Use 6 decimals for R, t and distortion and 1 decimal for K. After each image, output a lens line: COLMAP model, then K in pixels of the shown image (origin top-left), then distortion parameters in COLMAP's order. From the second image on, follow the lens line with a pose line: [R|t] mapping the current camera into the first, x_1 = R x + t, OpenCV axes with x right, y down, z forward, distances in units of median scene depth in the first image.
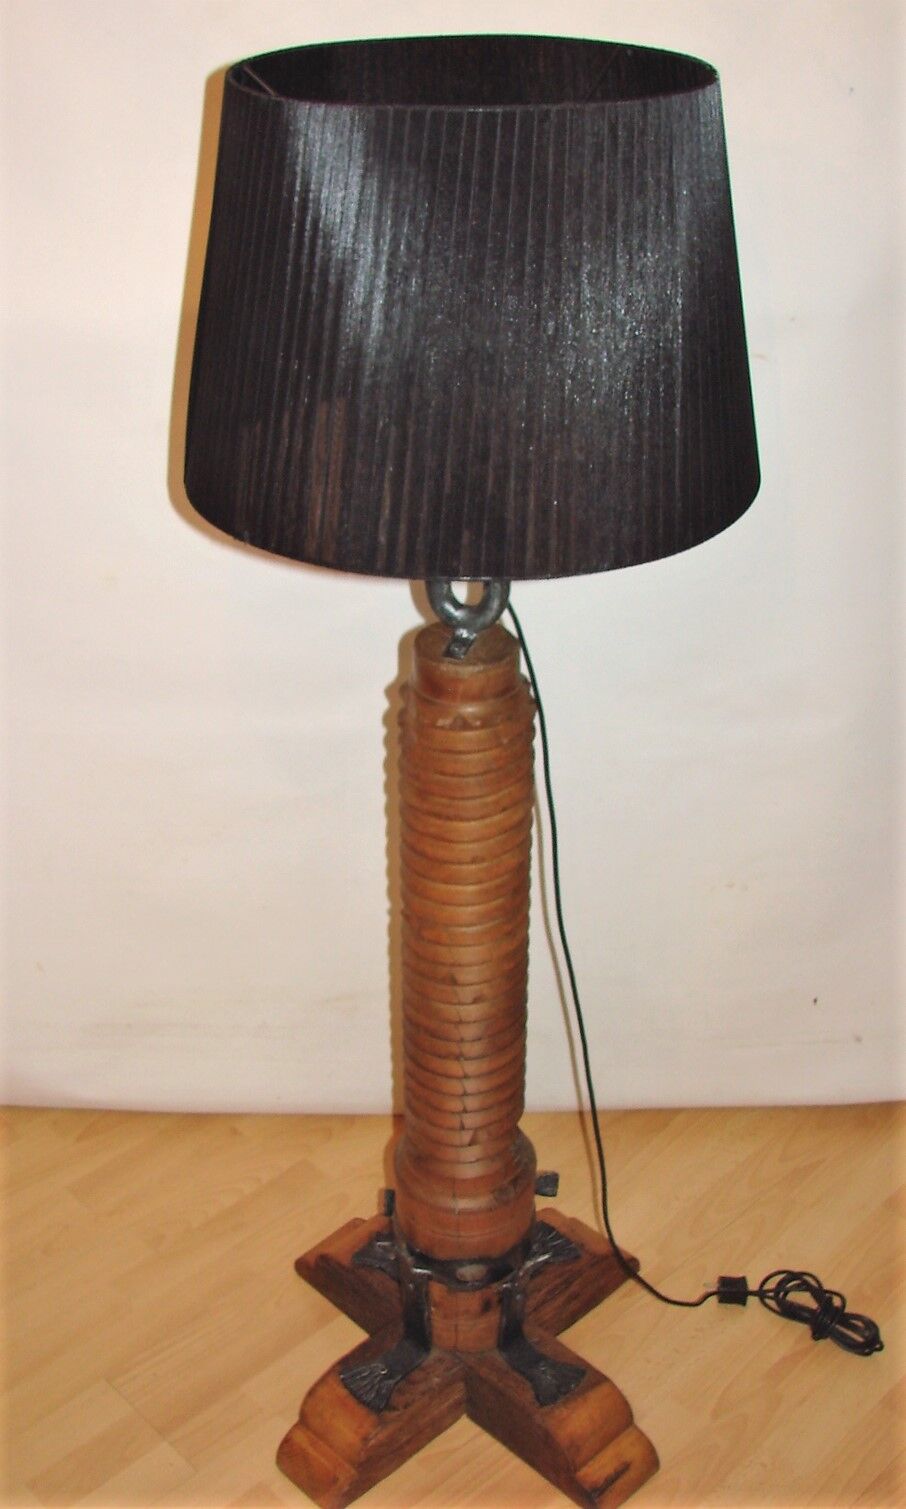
lens RADIAL K [[1738.3, 0, 453.0], [0, 1738.3, 754.5], [0, 0, 1]] dist [-0.154810, 0.032537]
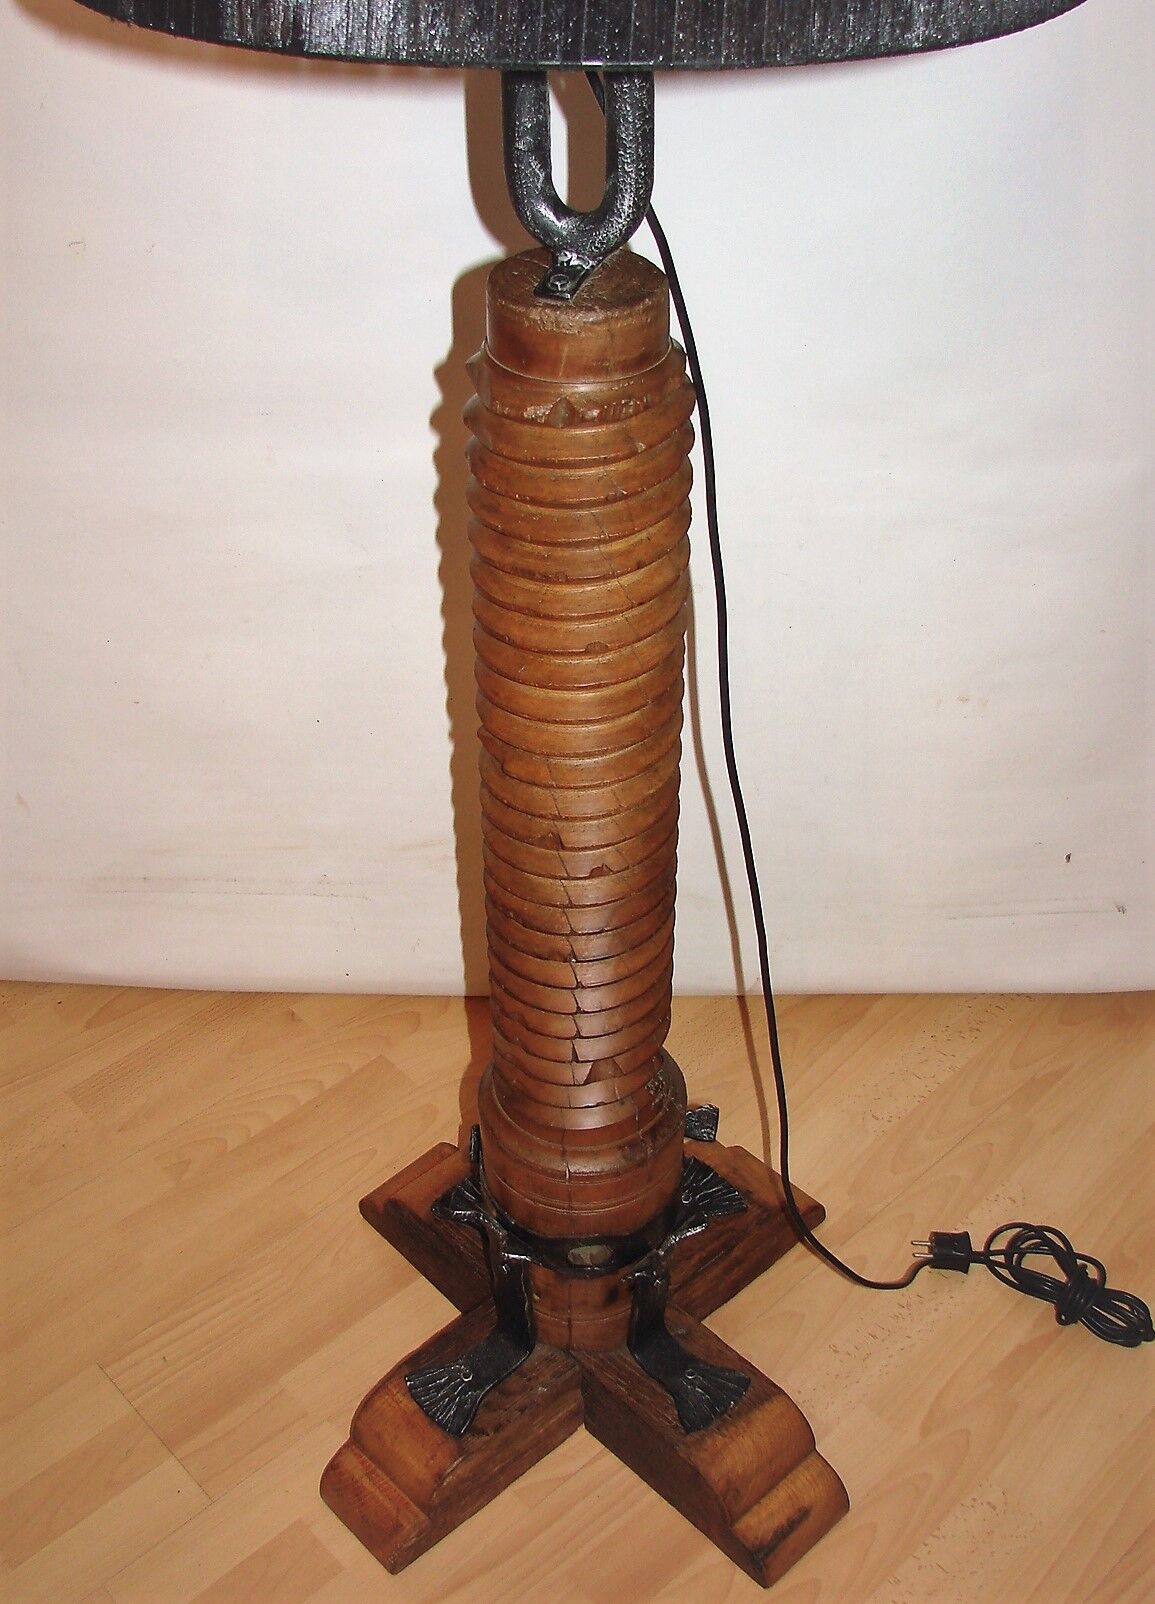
lens RADIAL K [[1743.1, 0, 609.3], [0, 1743.1, 804.5], [0, 0, 1]] dist [-0.163243, 0.019787]
pose [[0.999916, 0.012575, -0.003281, 0.018329], [-0.012013, 0.990673, 0.135727, 0.026709], [0.004957, -0.135676, 0.990741, 0.328049]]
